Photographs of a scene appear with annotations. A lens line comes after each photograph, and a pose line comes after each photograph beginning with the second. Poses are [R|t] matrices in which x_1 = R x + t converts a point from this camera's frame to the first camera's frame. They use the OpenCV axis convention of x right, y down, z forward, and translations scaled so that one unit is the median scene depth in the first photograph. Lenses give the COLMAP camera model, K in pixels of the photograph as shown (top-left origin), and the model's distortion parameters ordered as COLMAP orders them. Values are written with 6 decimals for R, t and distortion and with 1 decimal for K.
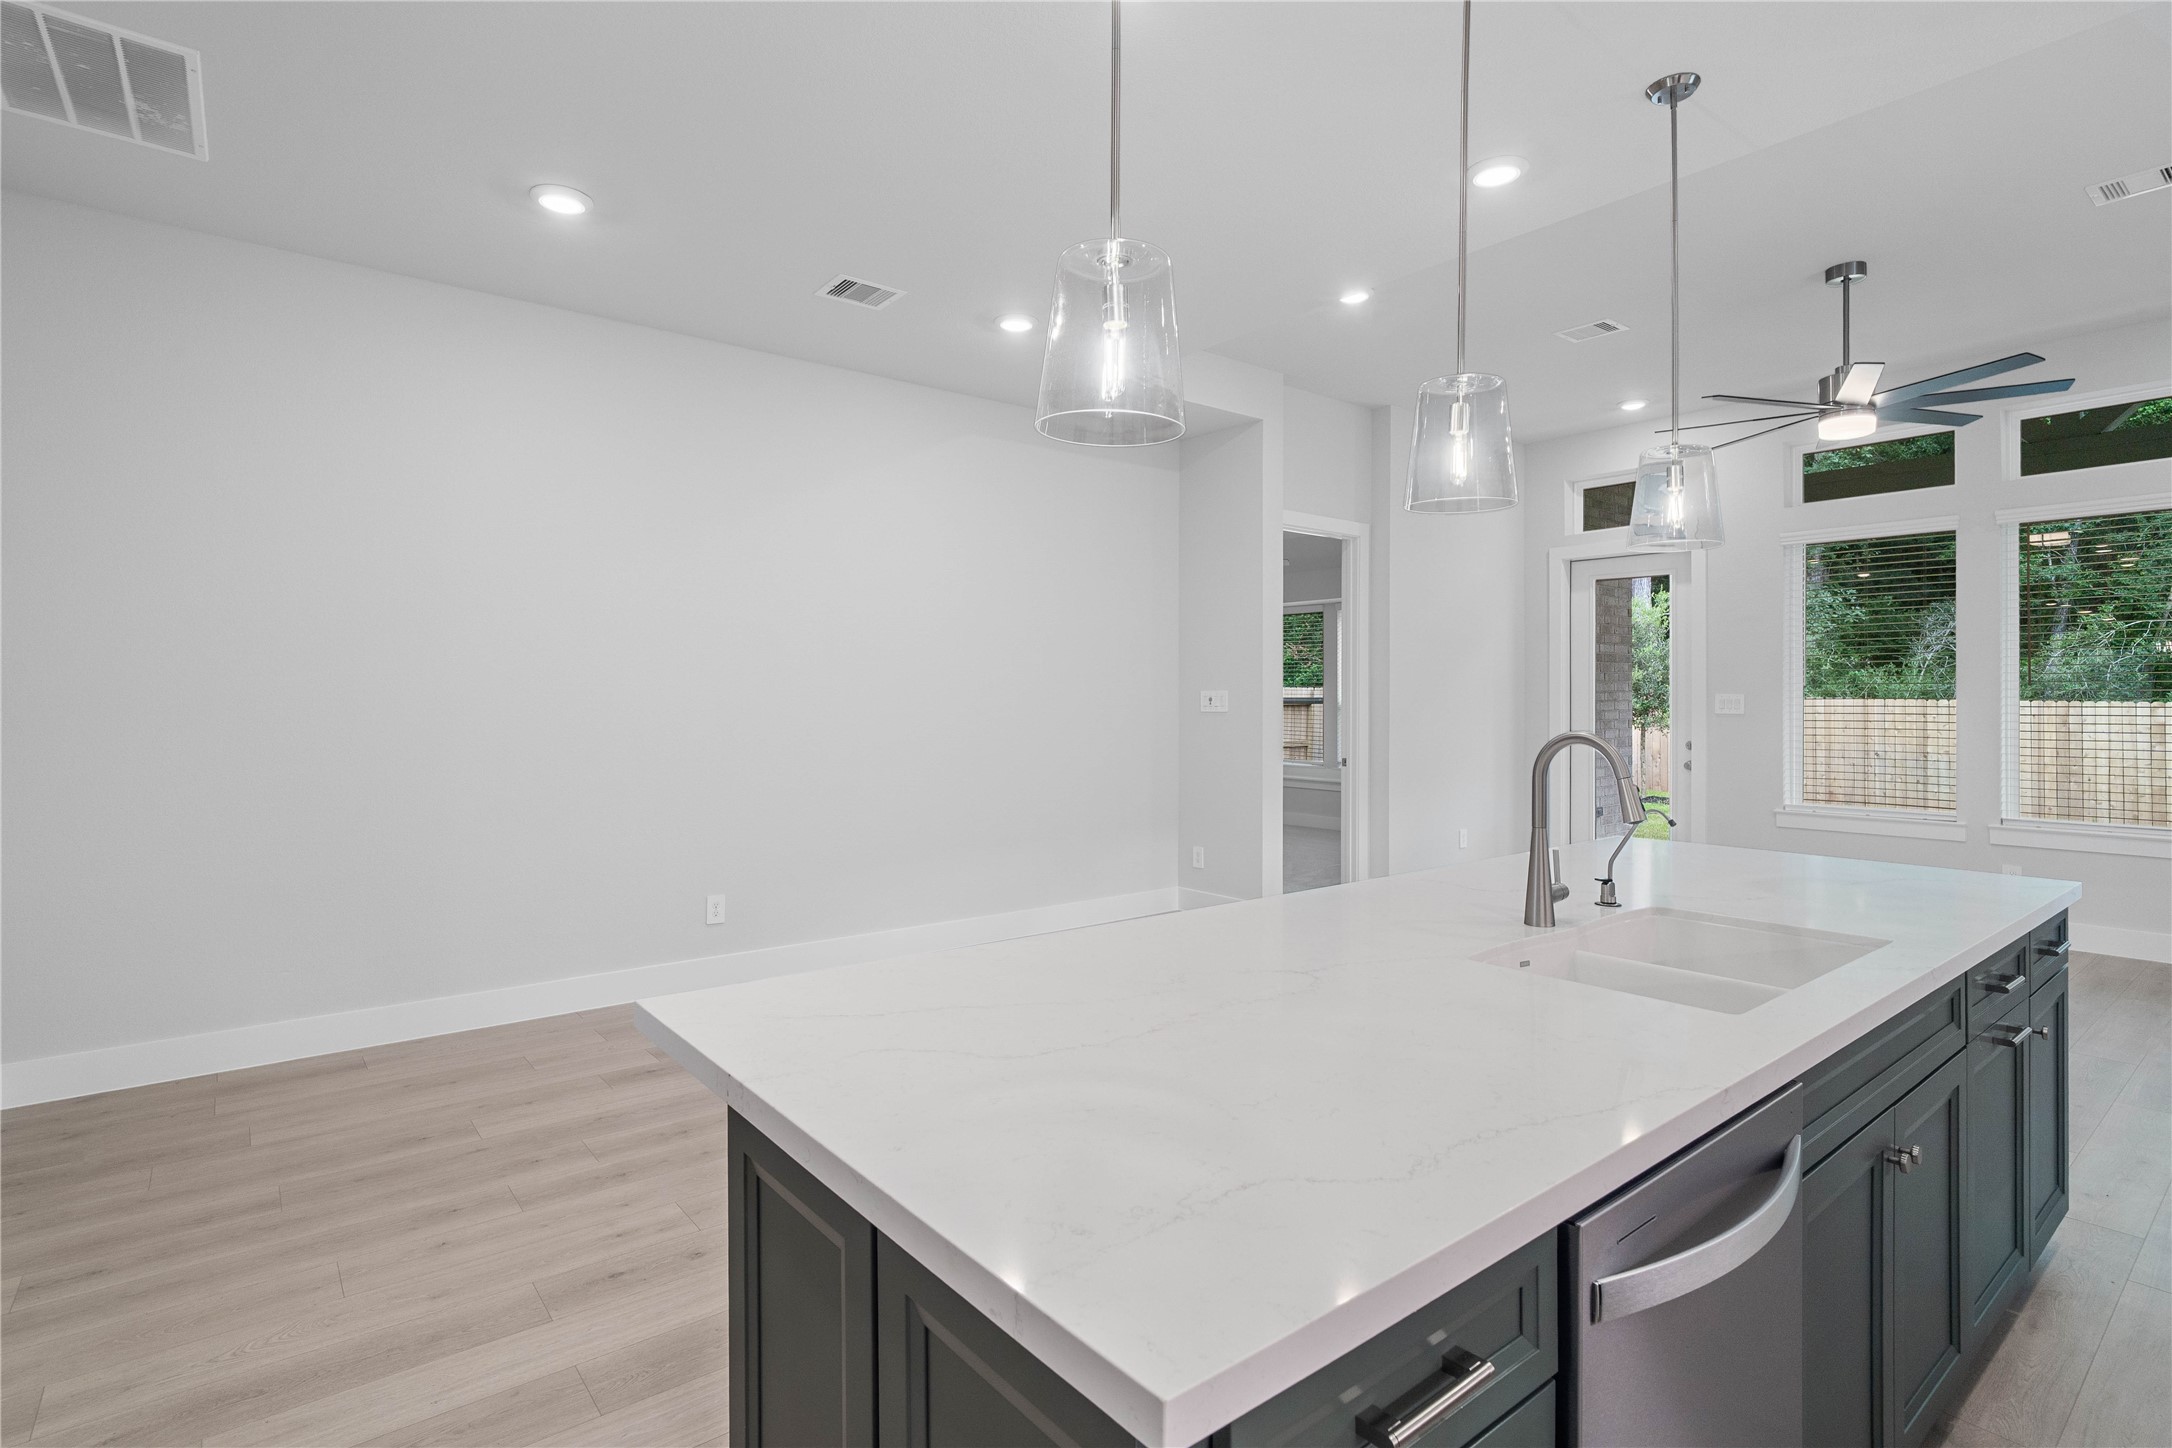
lens RADIAL K [[1054.4, 0, 1078.3], [0, 1054.4, 699.8], [0, 0, 1]] dist [-0.001991, 0.000164]
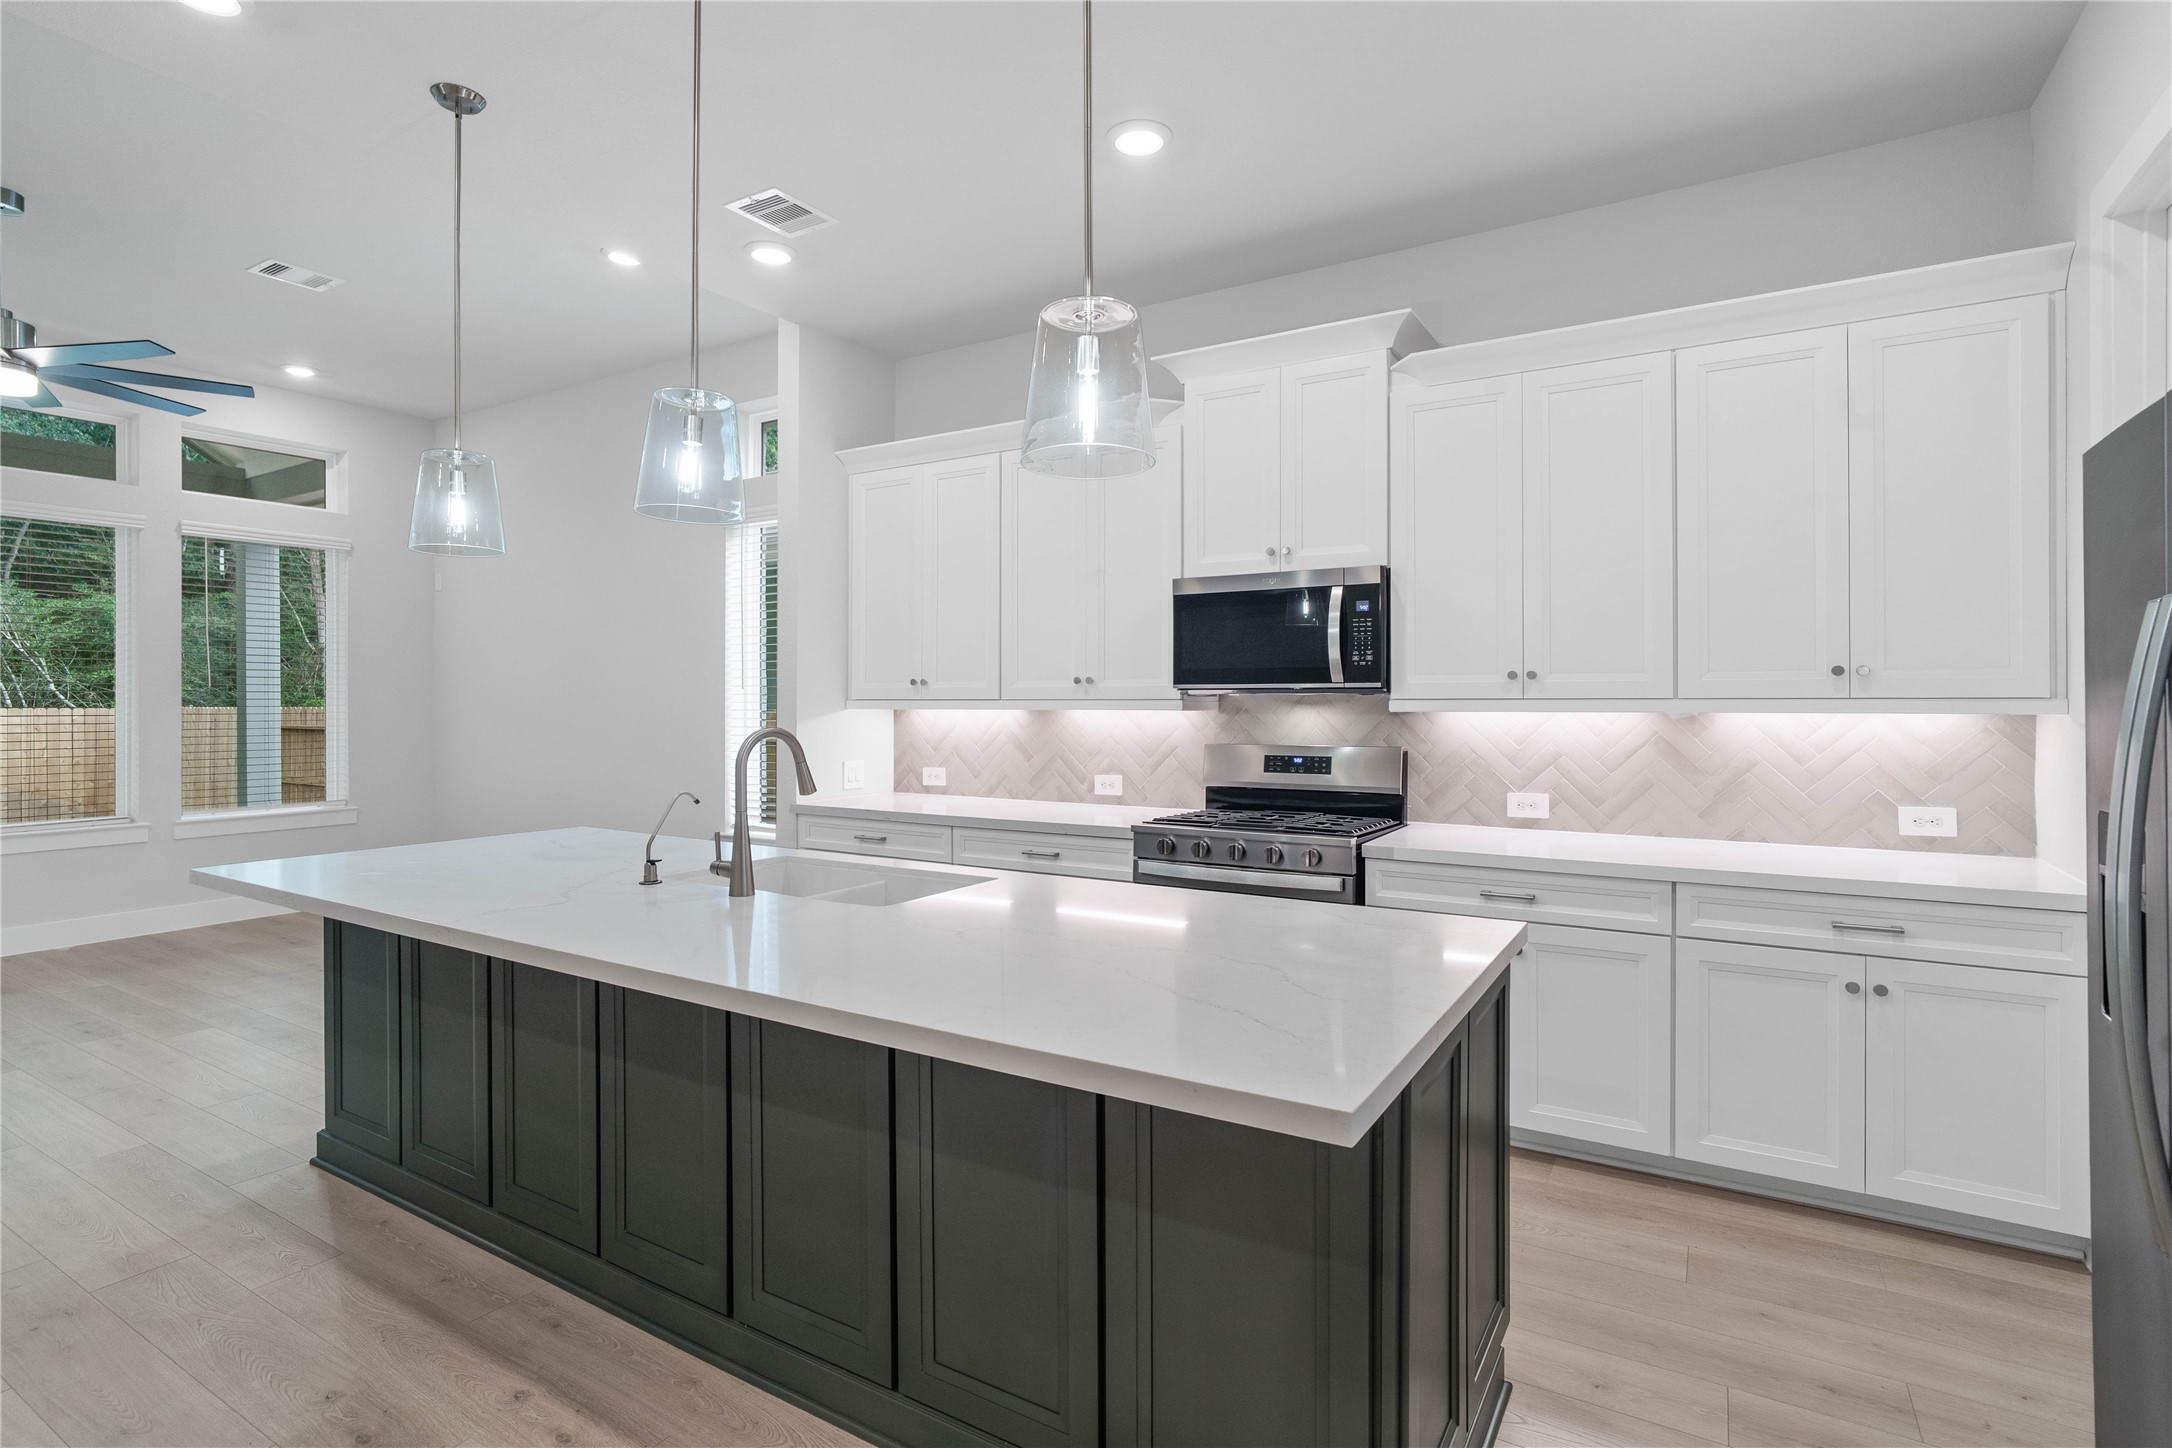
lens RADIAL K [[1020.8, 0, 1089.2], [0, 1020.8, 705.1], [0, 0, 1]] dist [-0.006099, -0.000187]
pose [[-0.350465, -0.006637, 0.936552, -0.375488], [0.001346, 0.999970, 0.007590, -0.002739], [-0.936575, 0.003920, -0.350446, 0.511058]]
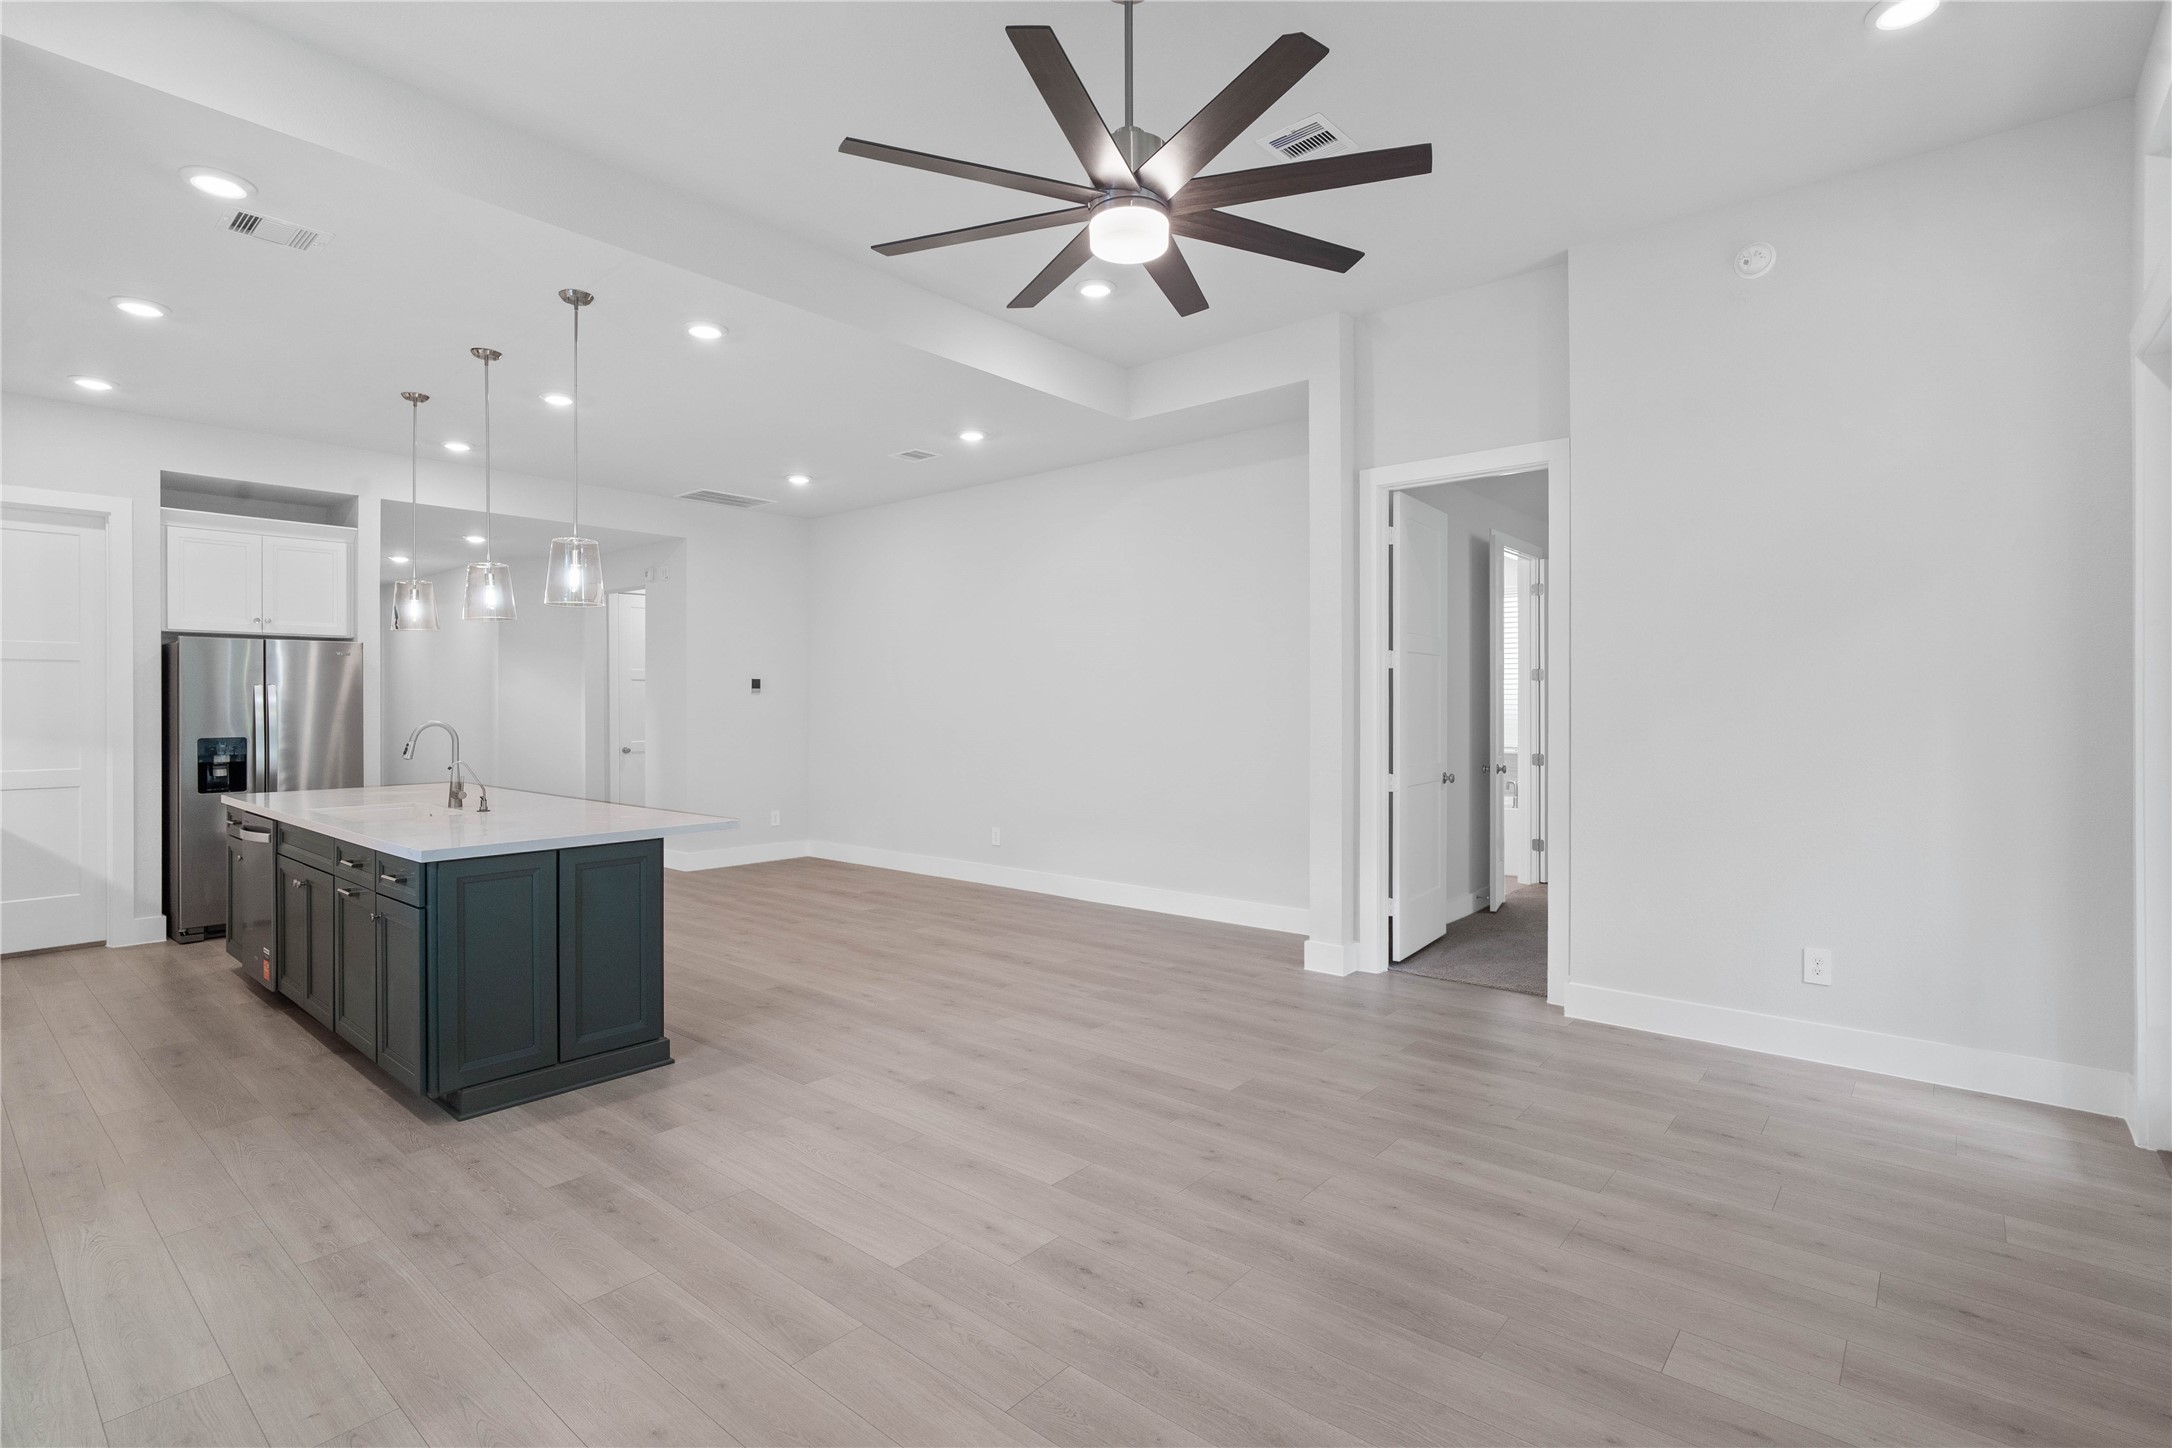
lens RADIAL K [[1040.7, 0, 1080.2], [0, 1040.7, 707.5], [0, 0, 1]] dist [-0.002941, -0.000085]
pose [[0.176084, -0.000686, -0.984375, 1.408459], [0.003133, 0.999995, -0.000136, 0.001742], [0.984370, -0.003060, 0.176086, 0.955386]]
